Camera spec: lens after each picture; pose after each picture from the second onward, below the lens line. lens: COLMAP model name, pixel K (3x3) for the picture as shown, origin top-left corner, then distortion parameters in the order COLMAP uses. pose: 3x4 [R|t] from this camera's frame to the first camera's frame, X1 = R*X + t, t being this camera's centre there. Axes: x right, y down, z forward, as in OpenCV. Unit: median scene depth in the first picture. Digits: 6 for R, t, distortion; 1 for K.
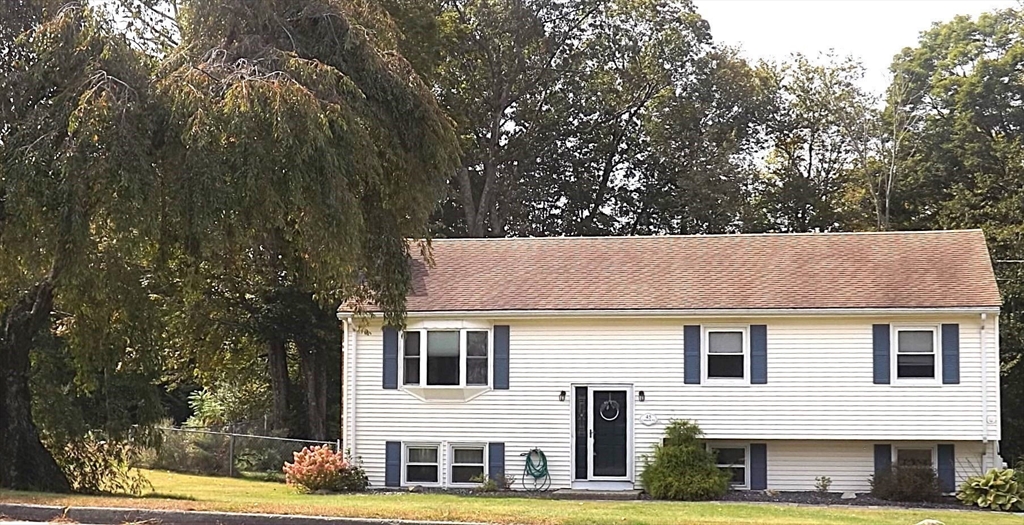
lens RADIAL K [[1701.1, 0, 512.0], [0, 1701.1, 262.5], [0, 0, 1]] dist [-0.107305, 0.131304]
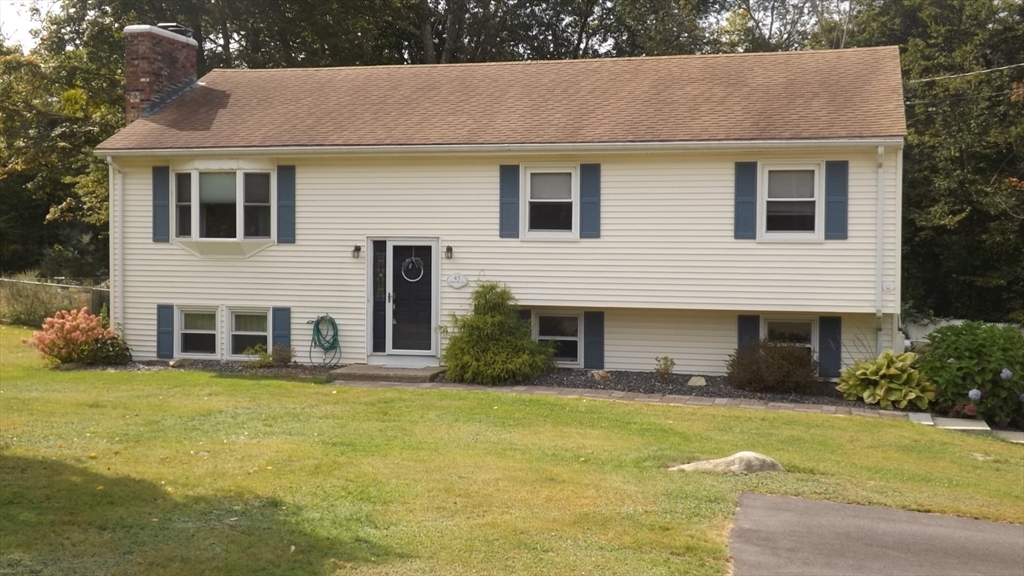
lens RADIAL K [[1237.4, 0, 512.0], [0, 1237.4, 288.0], [0, 0, 1]] dist [0.049235, -0.019539]
pose [[0.996817, 0.005916, -0.079499, 0.153328], [0.003282, 0.993352, 0.115070, 0.027444], [0.079652, -0.114965, 0.990171, 0.414062]]
